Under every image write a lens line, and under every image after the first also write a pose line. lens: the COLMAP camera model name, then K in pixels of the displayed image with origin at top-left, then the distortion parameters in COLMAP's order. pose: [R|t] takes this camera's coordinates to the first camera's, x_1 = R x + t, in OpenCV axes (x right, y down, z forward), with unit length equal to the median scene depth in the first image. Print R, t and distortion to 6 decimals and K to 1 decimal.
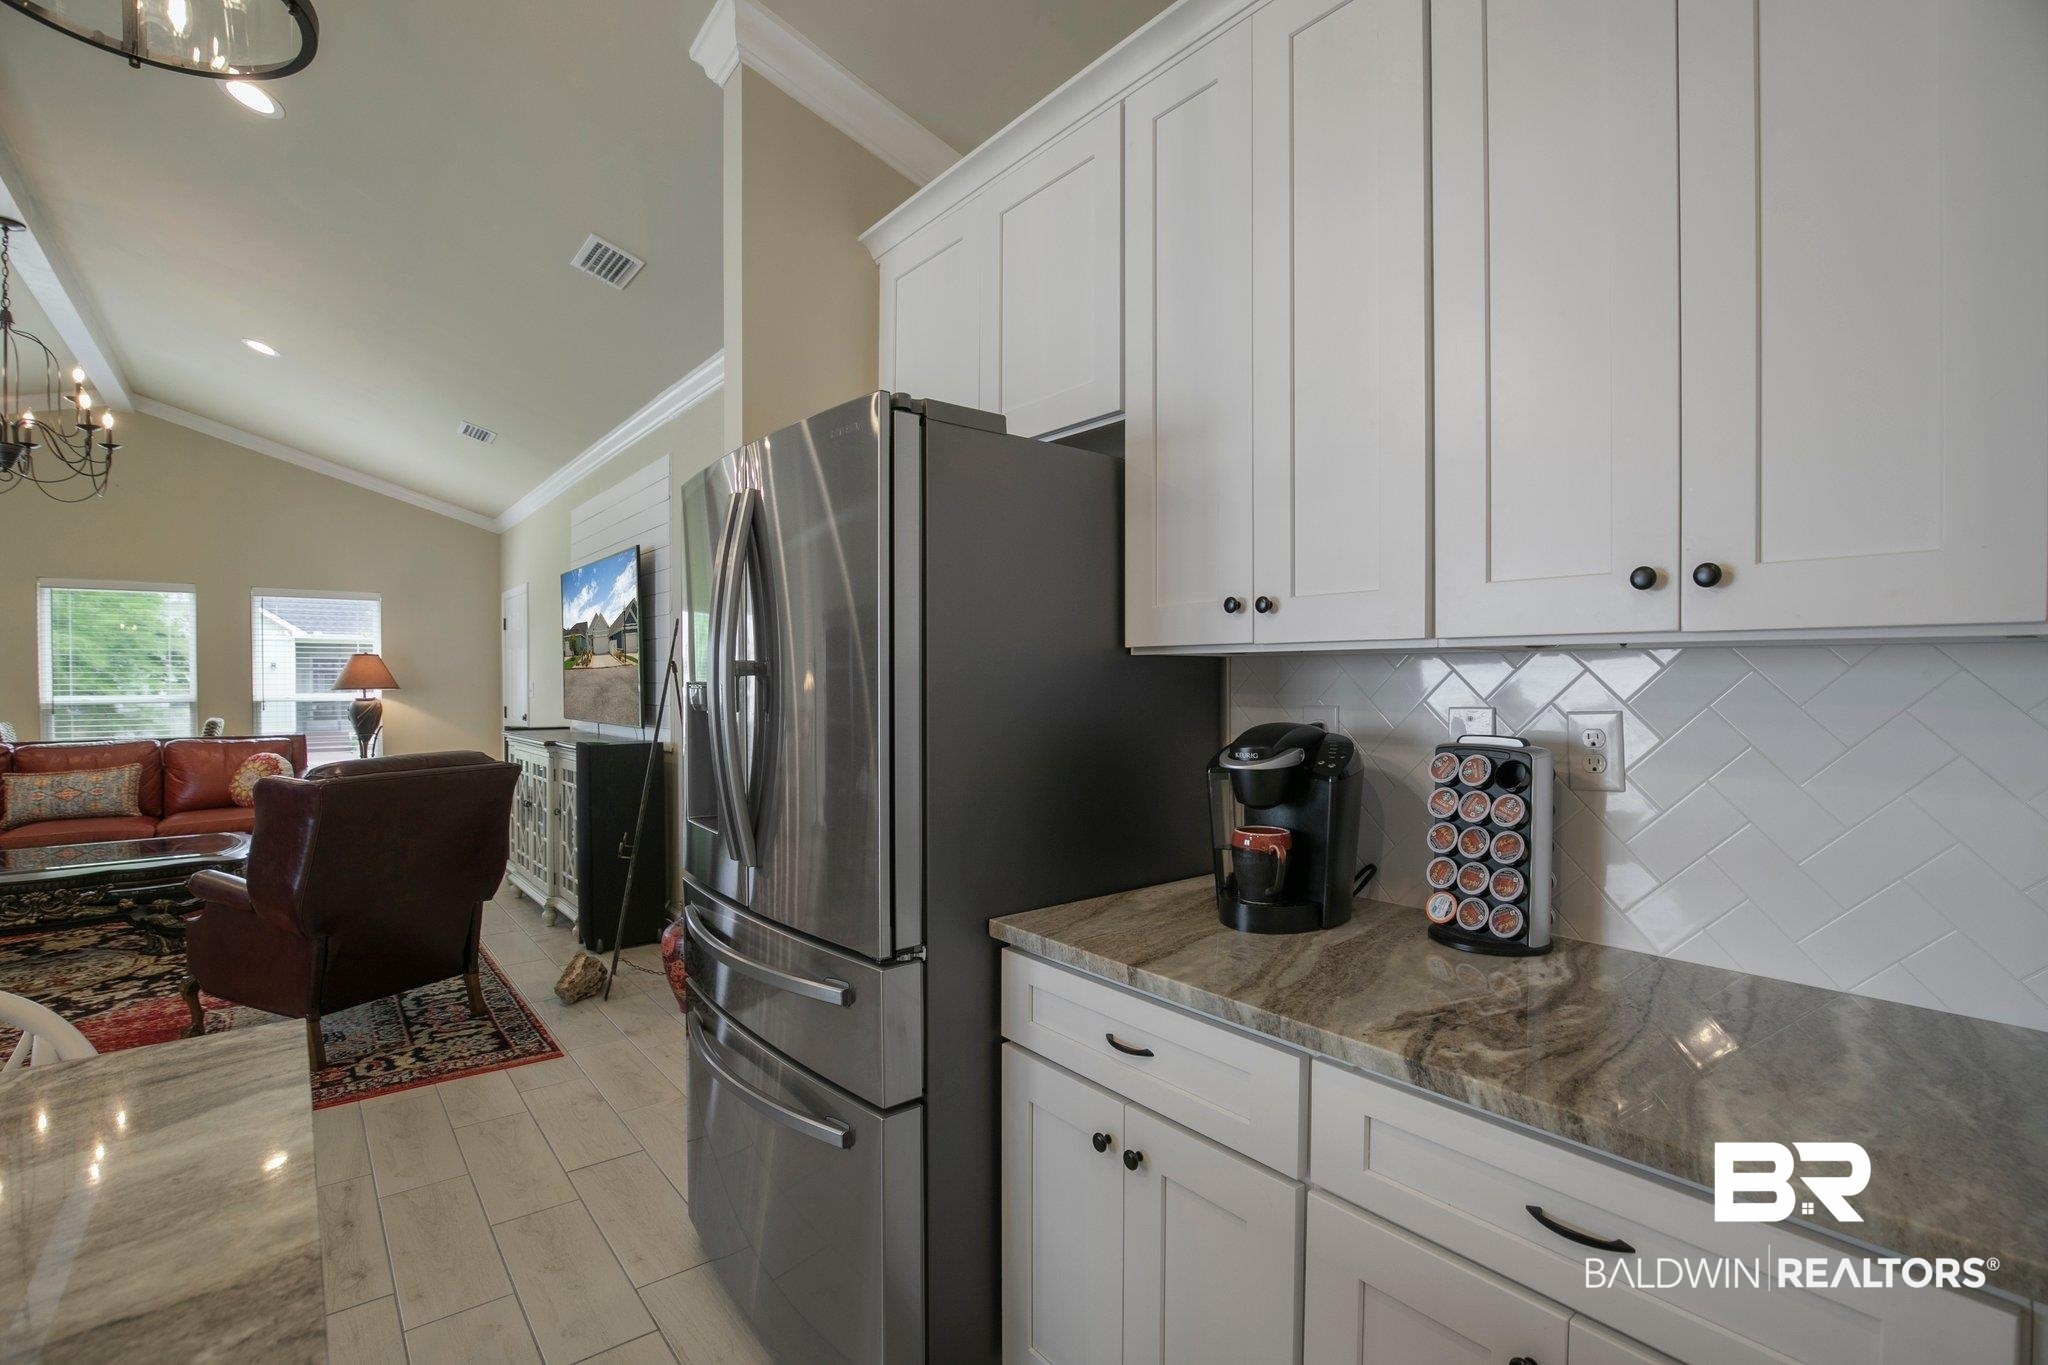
lens RADIAL K [[932.7, 0, 1011.3], [0, 932.7, 699.9], [0, 0, 1]] dist [-0.023037, 0.000722]
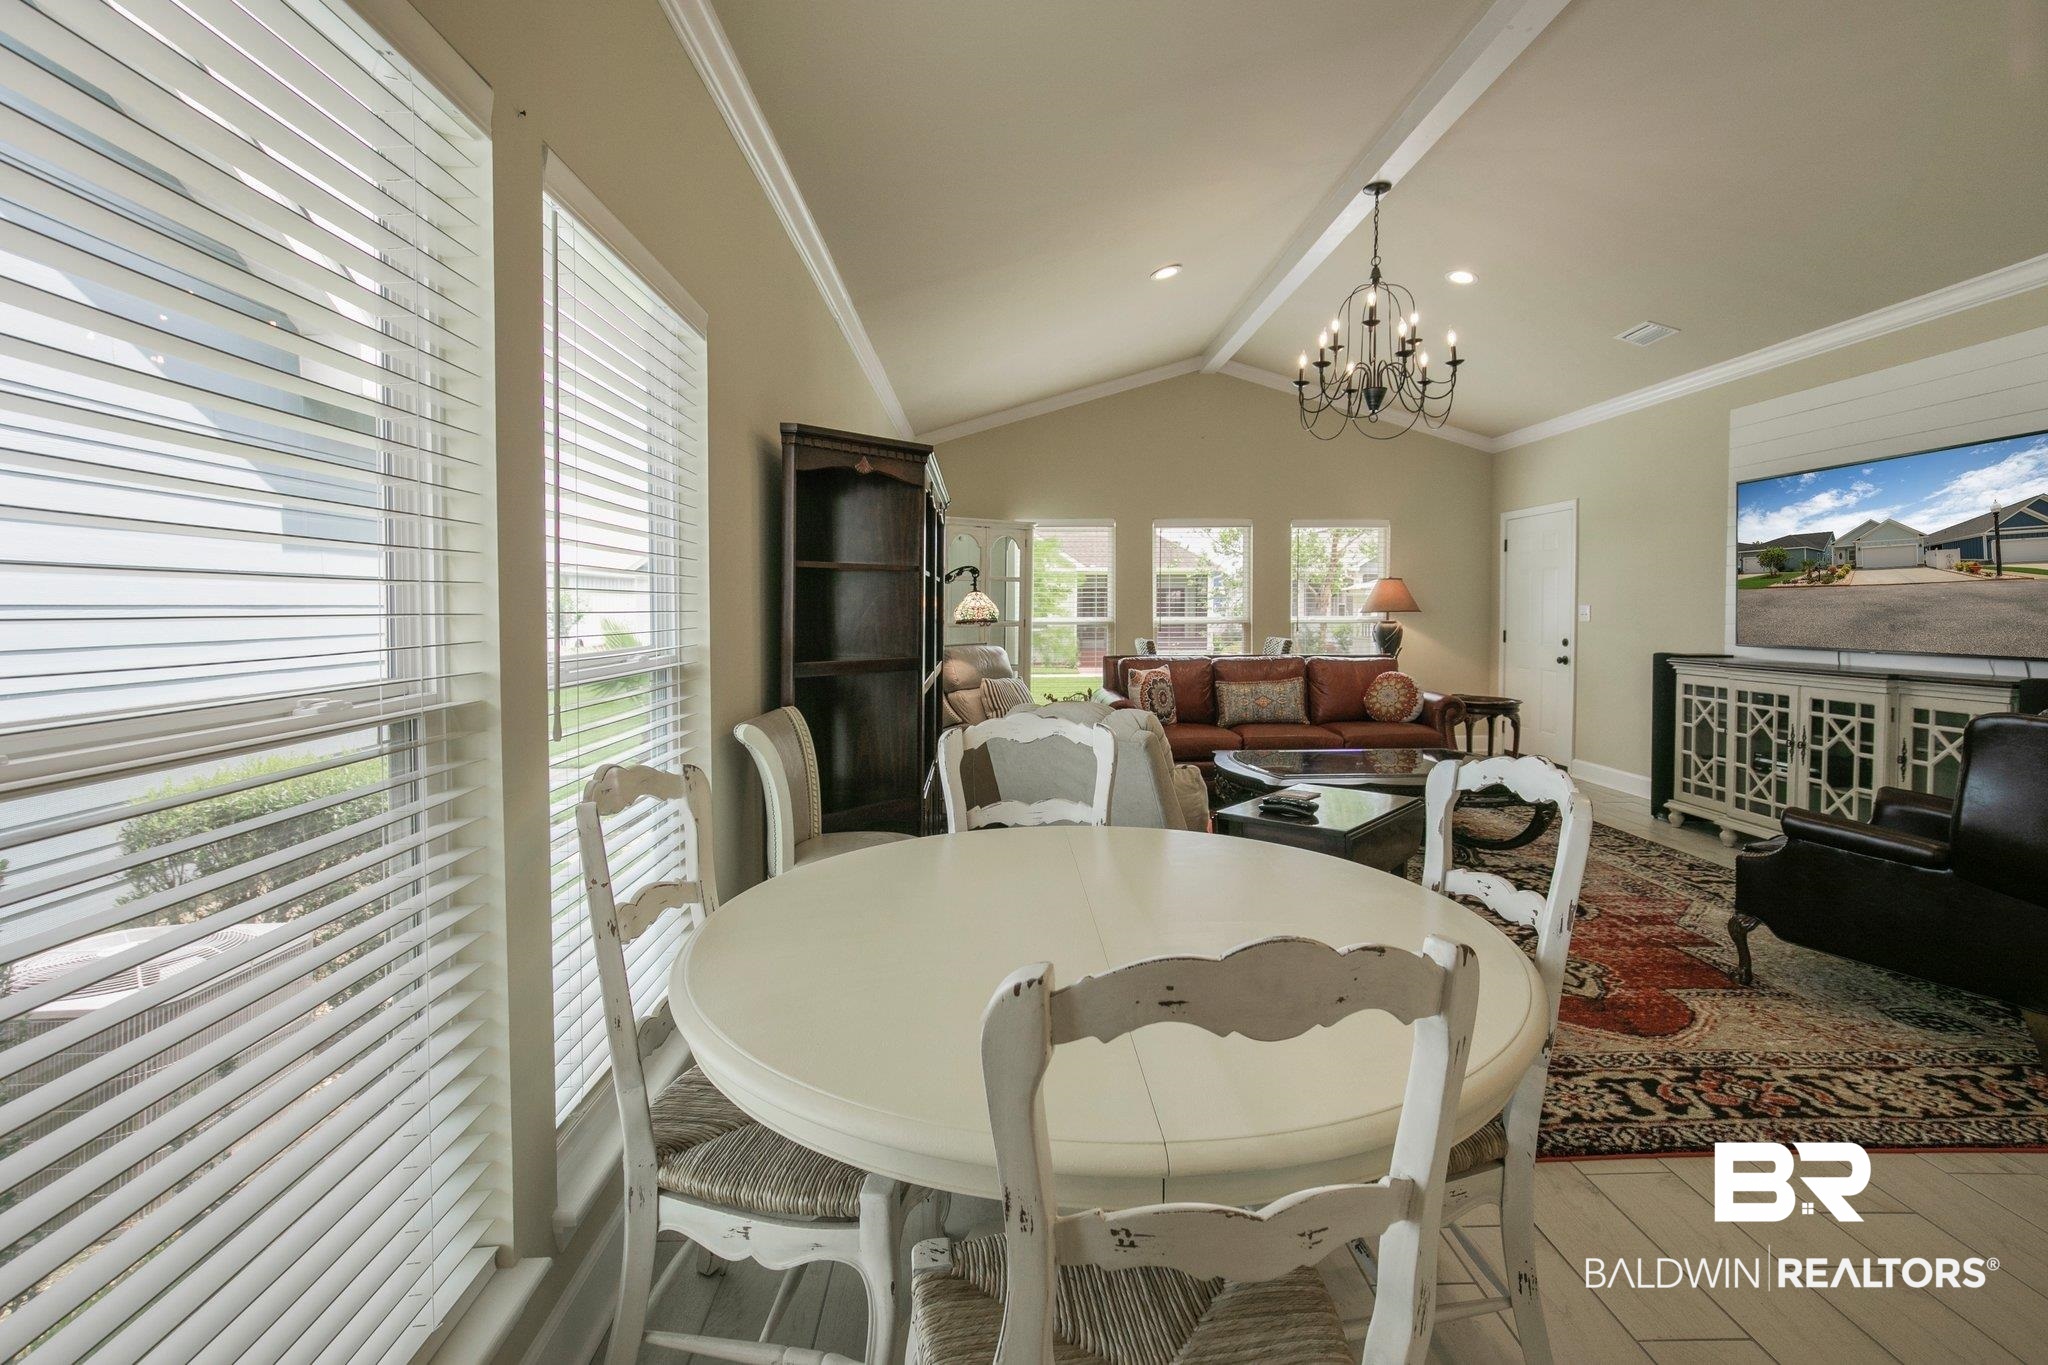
lens RADIAL K [[927.7, 0, 1024.4], [0, 927.7, 636.1], [0, 0, 1]] dist [0.000189, 0.000867]
pose [[0.804983, 0.017468, -0.593041, -0.835790], [-0.010413, 0.999828, 0.015316, 0.008316], [0.593207, -0.006154, 0.805027, -0.178719]]
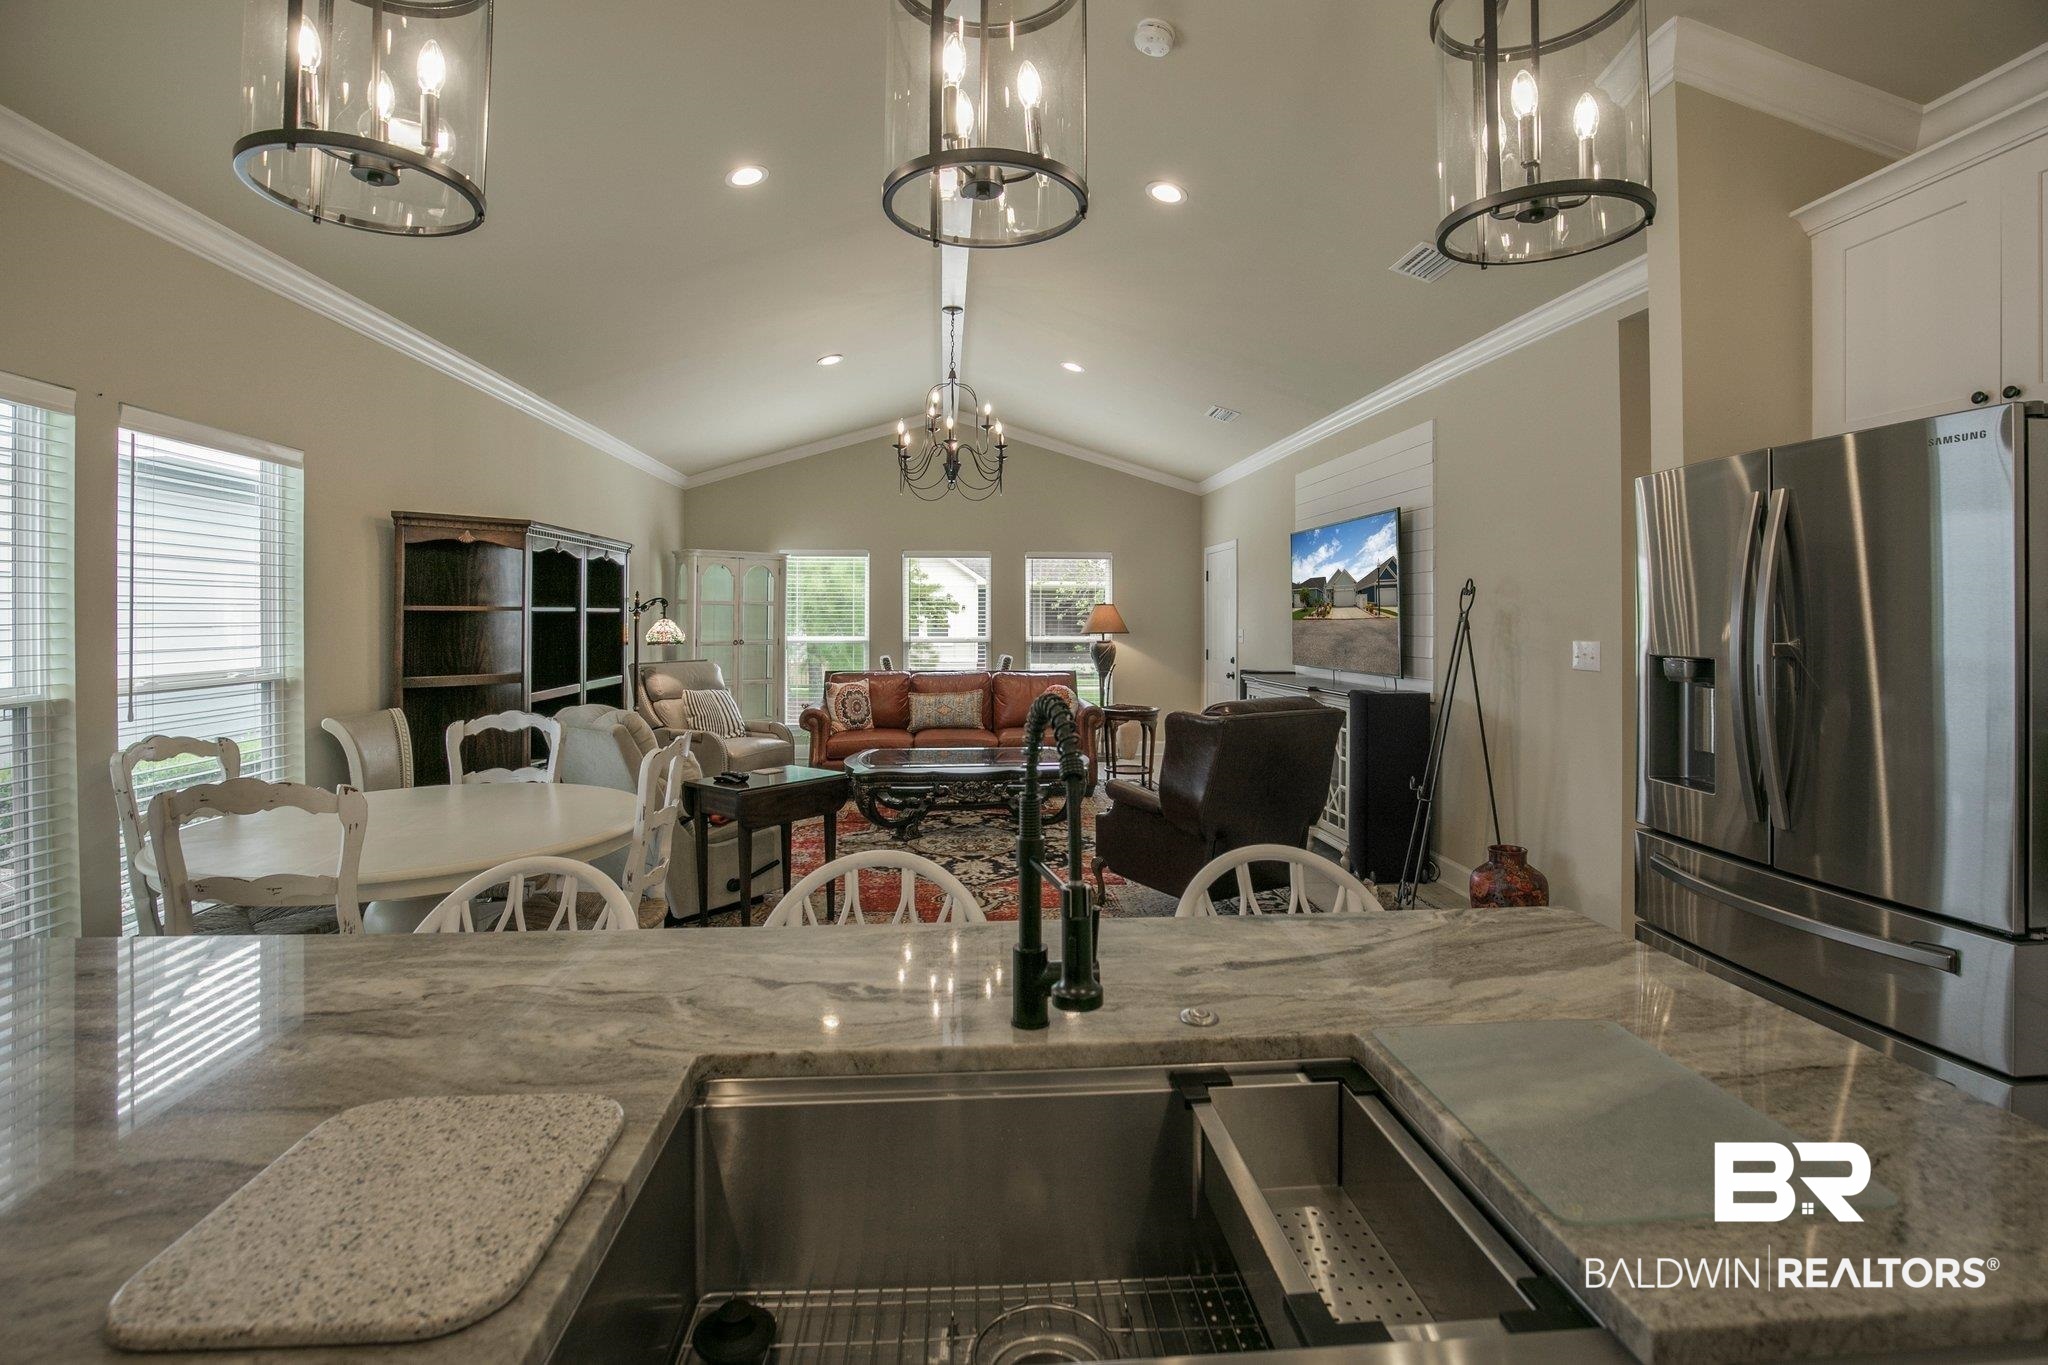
lens RADIAL K [[965.2, 0, 1025.5], [0, 965.2, 615.8], [0, 0, 1]] dist [-0.023663, 0.000552]
pose [[0.835698, 0.002314, -0.549184, -0.198362], [-0.014550, 0.999733, -0.017929, -0.019805], [0.548996, 0.022974, 0.835509, -0.211660]]
